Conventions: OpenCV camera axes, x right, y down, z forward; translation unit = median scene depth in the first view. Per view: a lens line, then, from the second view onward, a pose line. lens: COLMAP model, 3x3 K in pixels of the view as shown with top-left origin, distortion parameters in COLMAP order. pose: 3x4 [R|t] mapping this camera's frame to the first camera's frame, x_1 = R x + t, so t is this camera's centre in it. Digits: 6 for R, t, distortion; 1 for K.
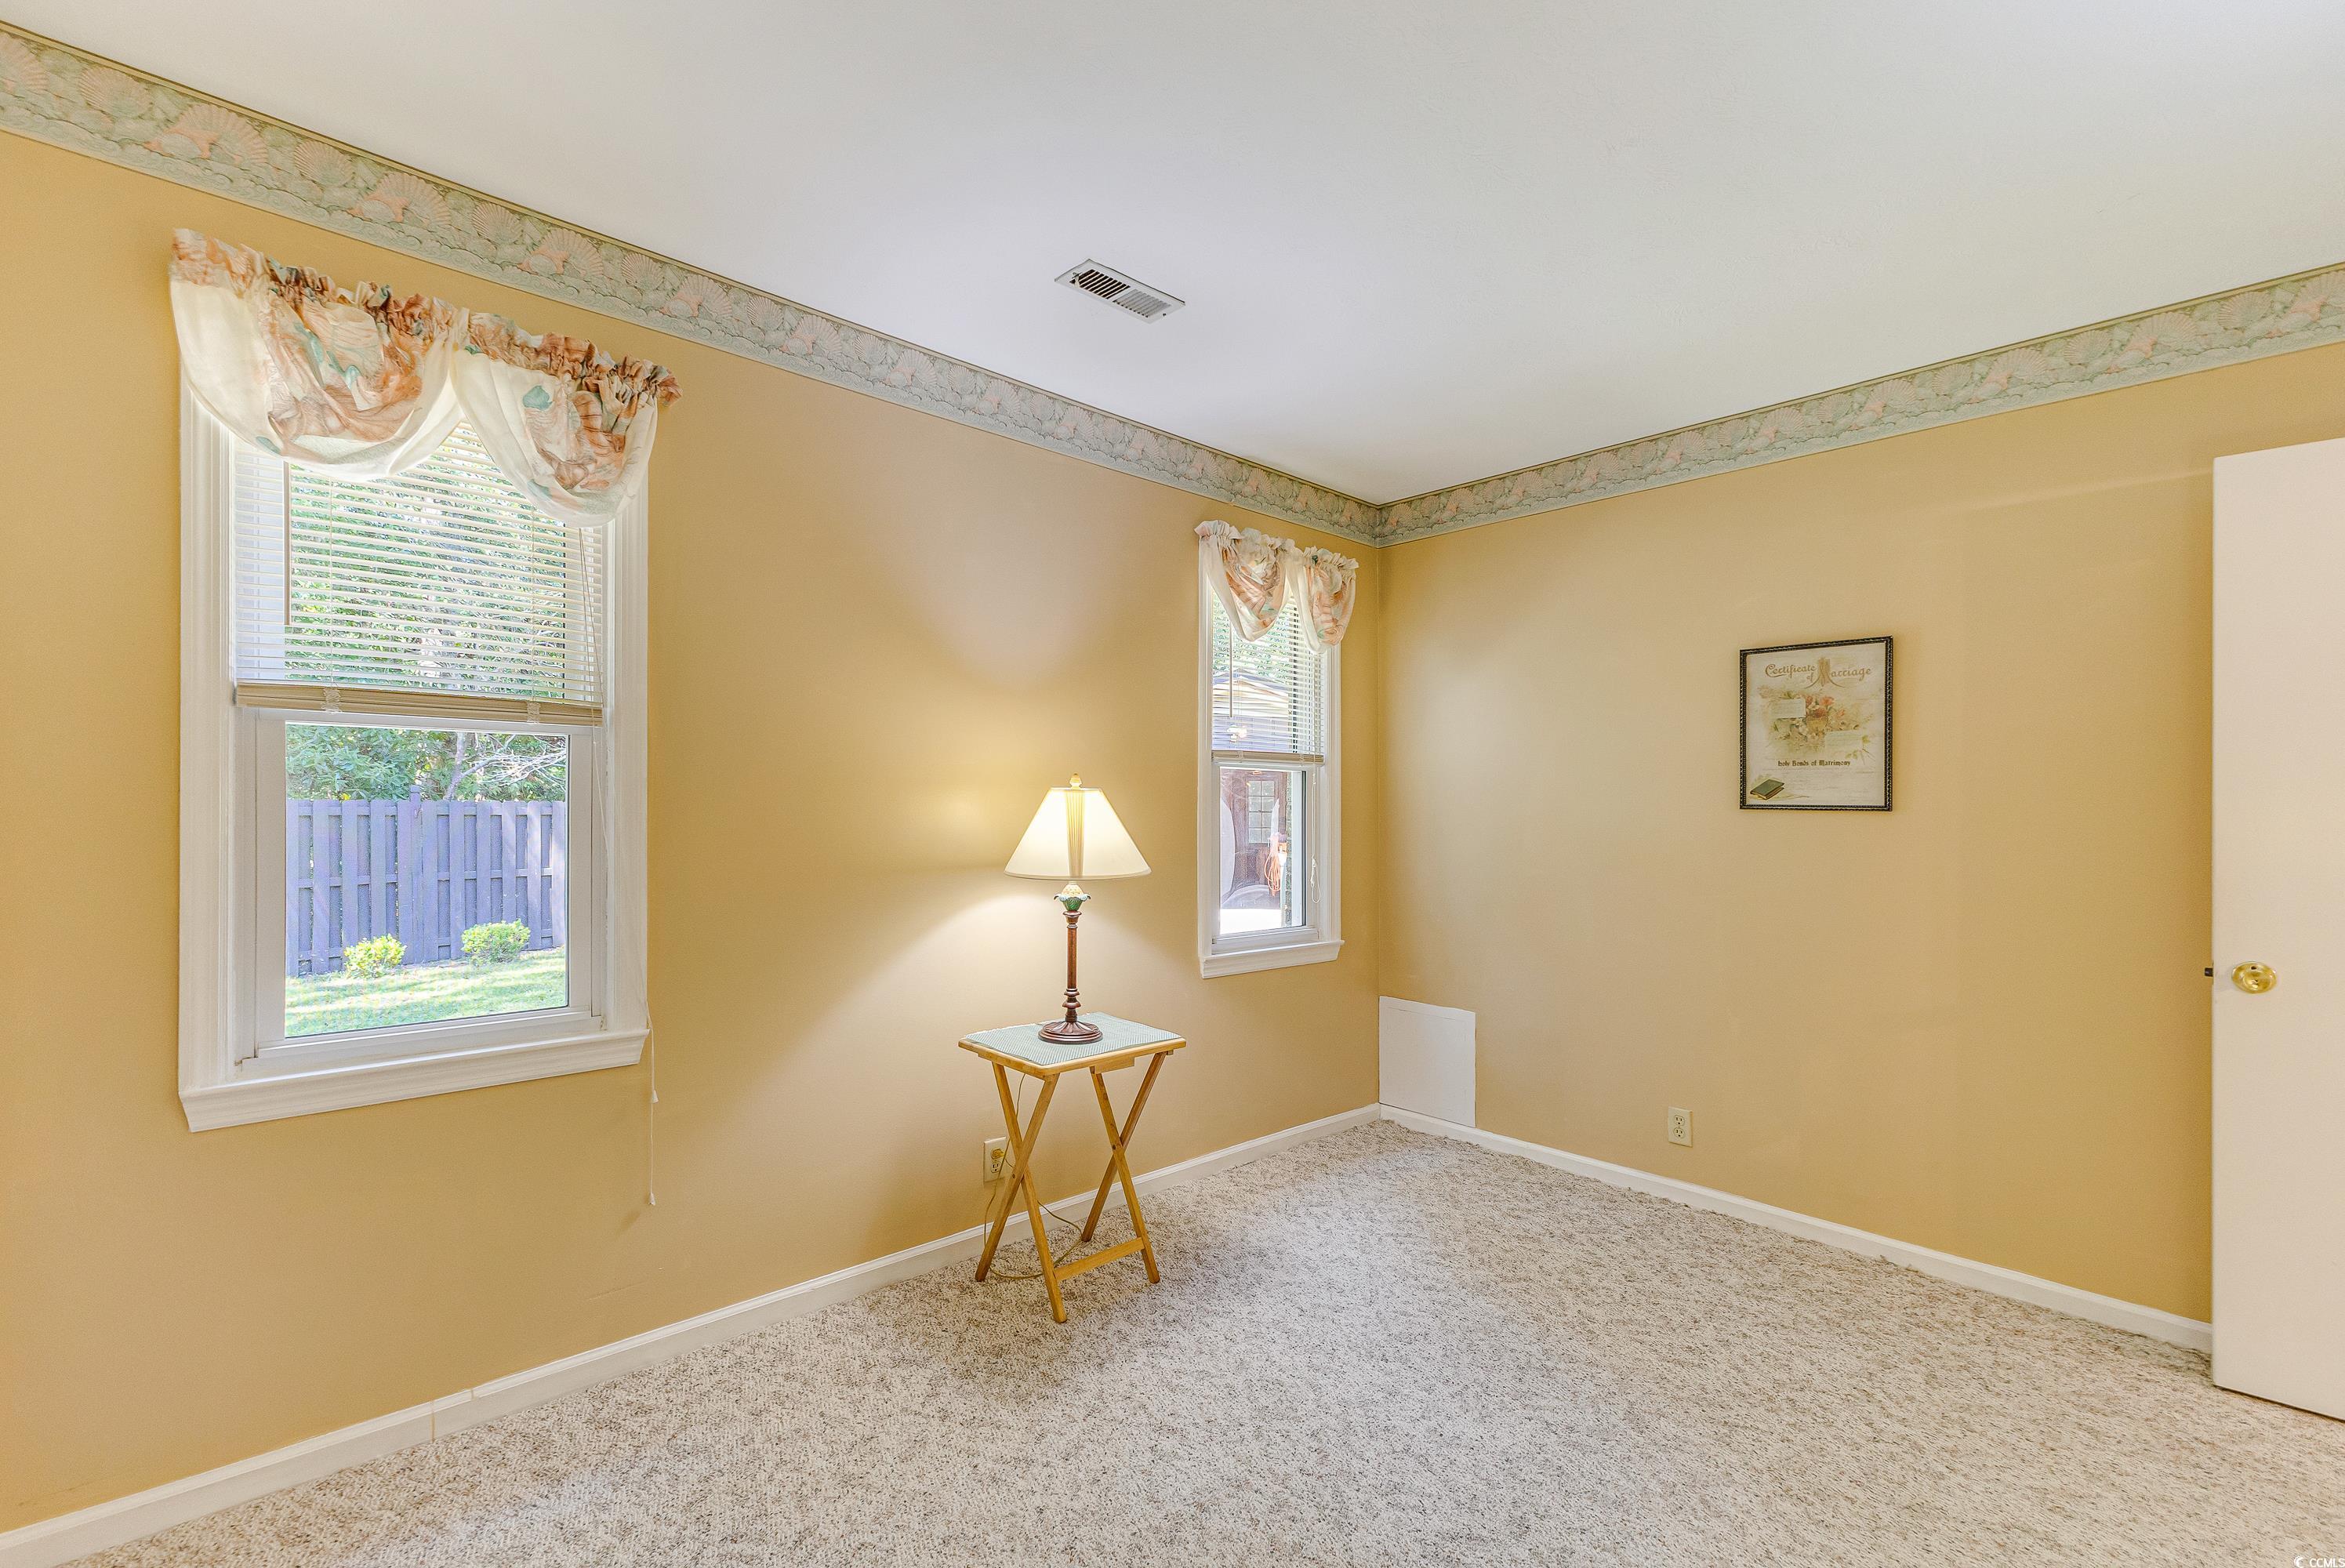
lens RADIAL K [[1008.7, 0, 1169.4], [0, 1008.7, 825.0], [0, 0, 1]] dist [-0.000258, -0.000037]
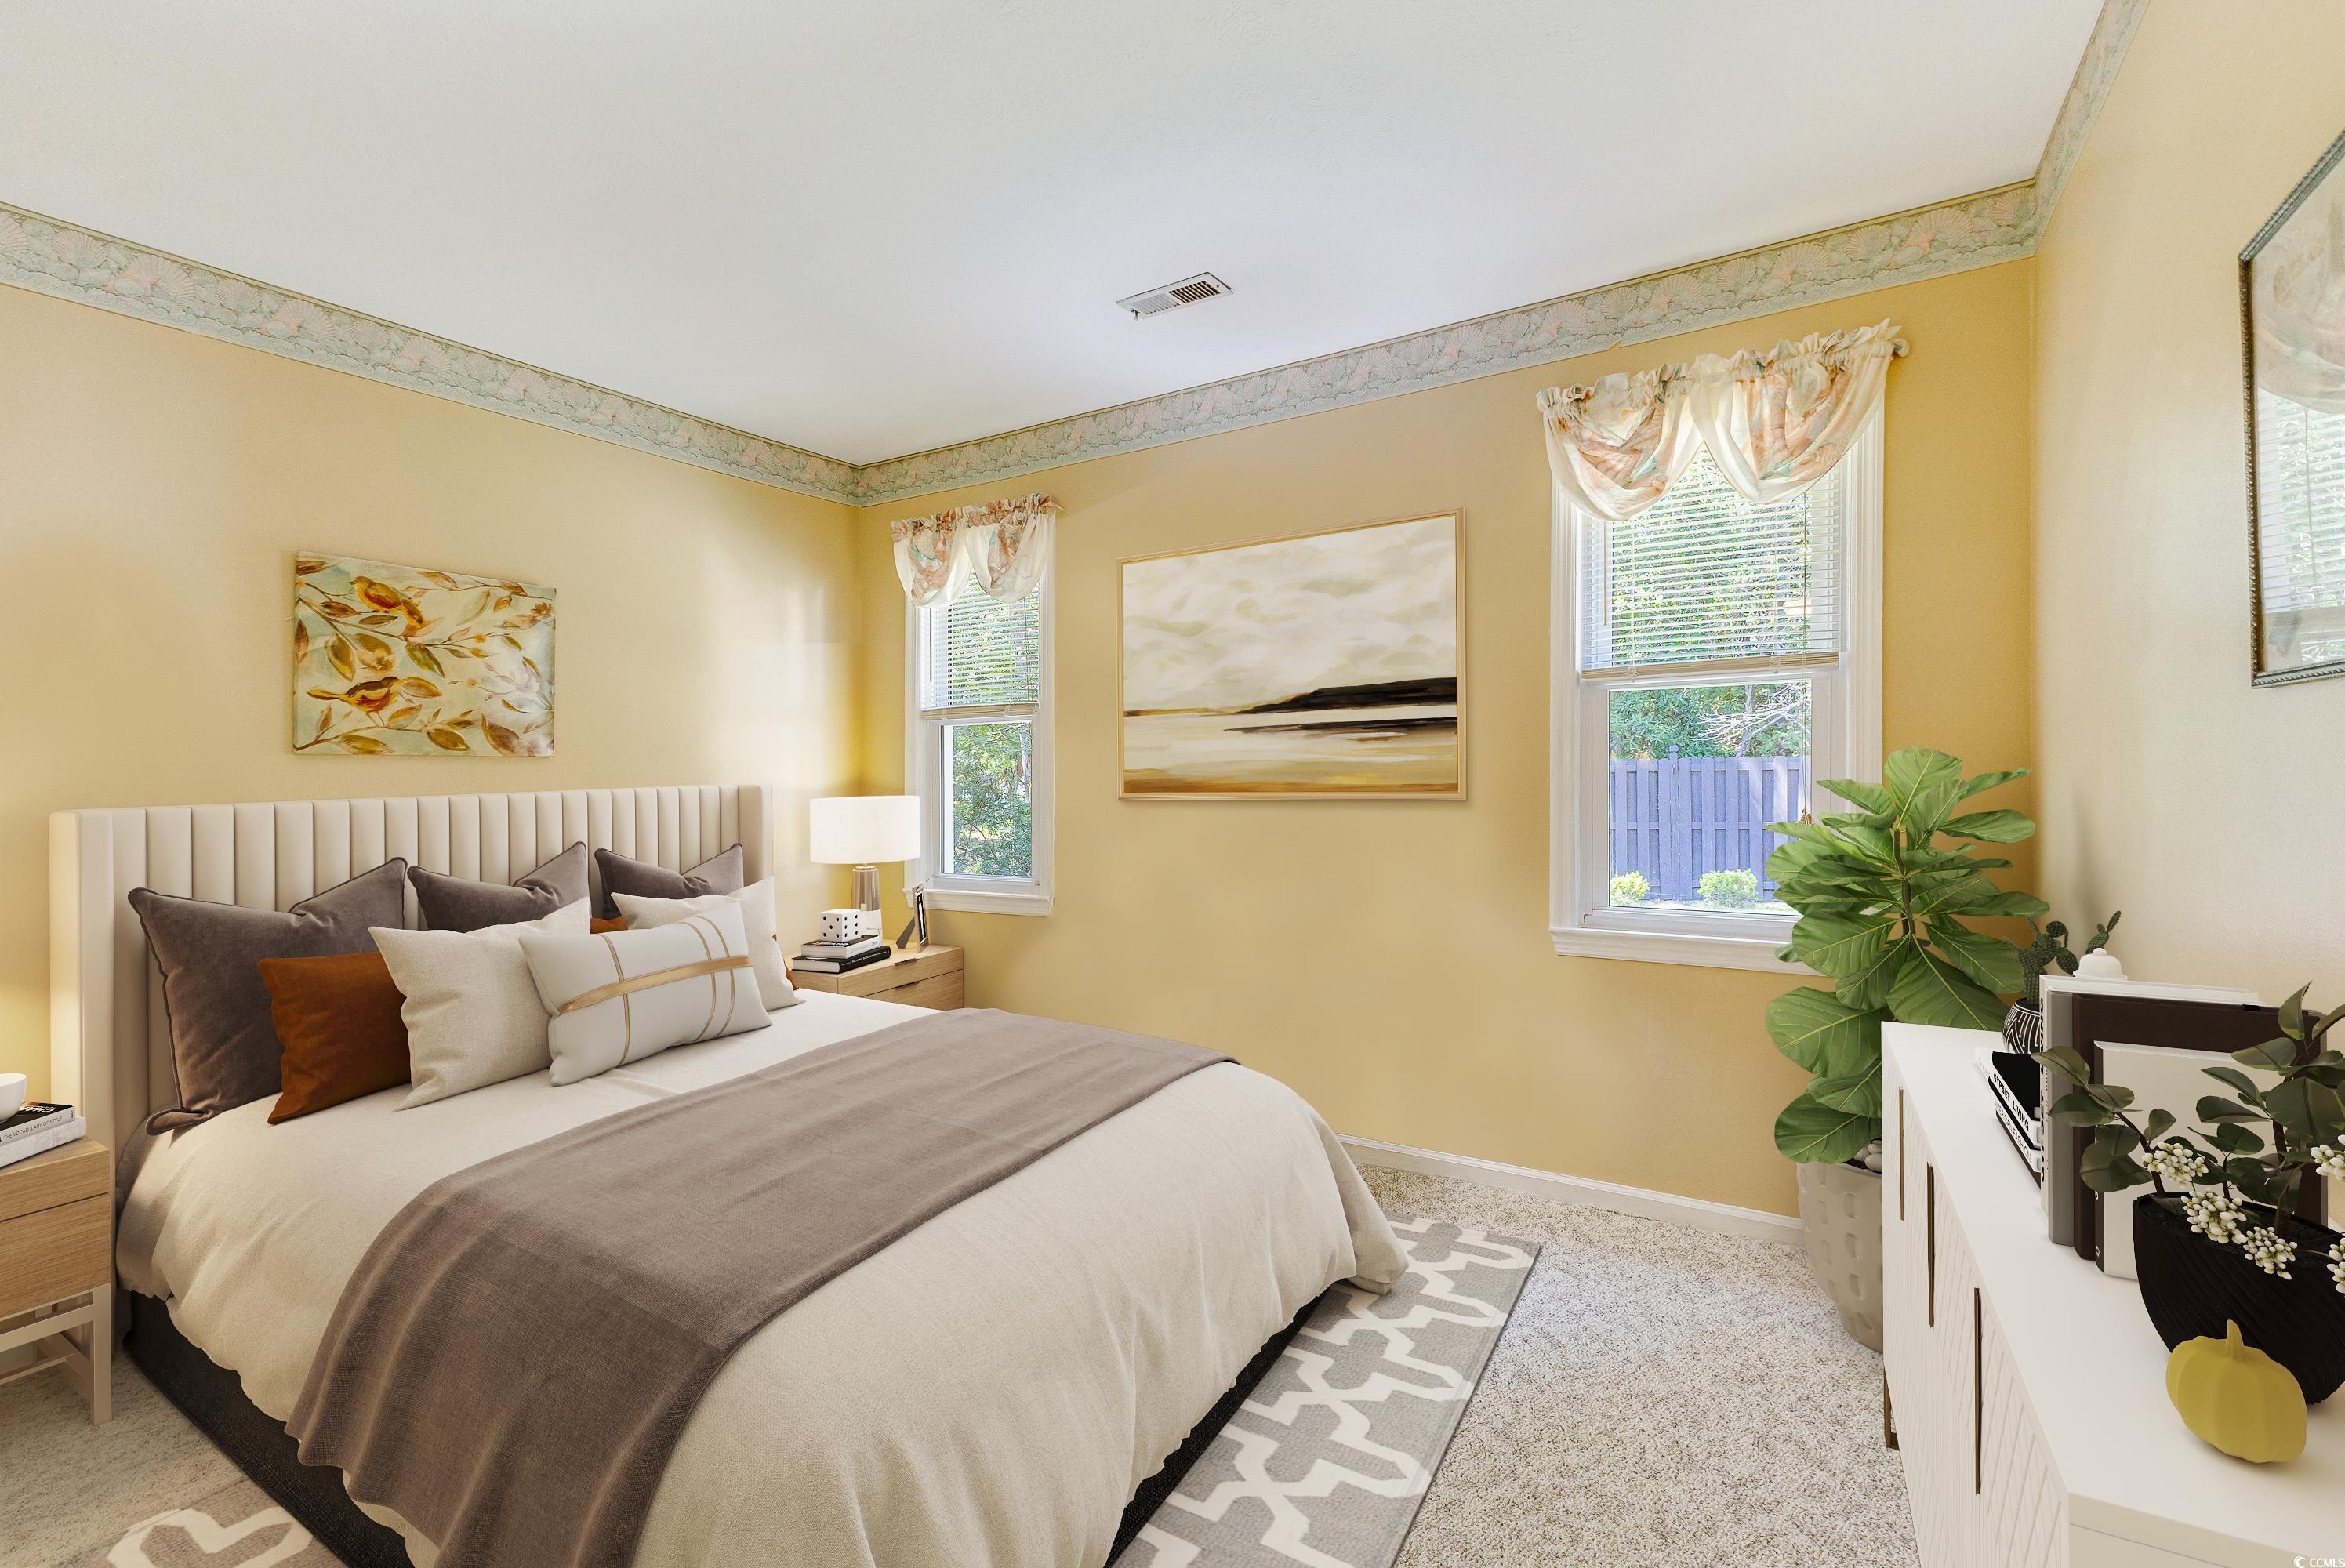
lens RADIAL K [[1007.4, 0, 1172.5], [0, 1007.4, 784.0], [0, 0, 1]] dist [0.000469, 0.000142]
pose [[0.281424, -0.001057, -0.959583, 0.726758], [0.002577, 0.999997, -0.000346, 0.013762], [0.959580, -0.002375, 0.281426, 0.474984]]
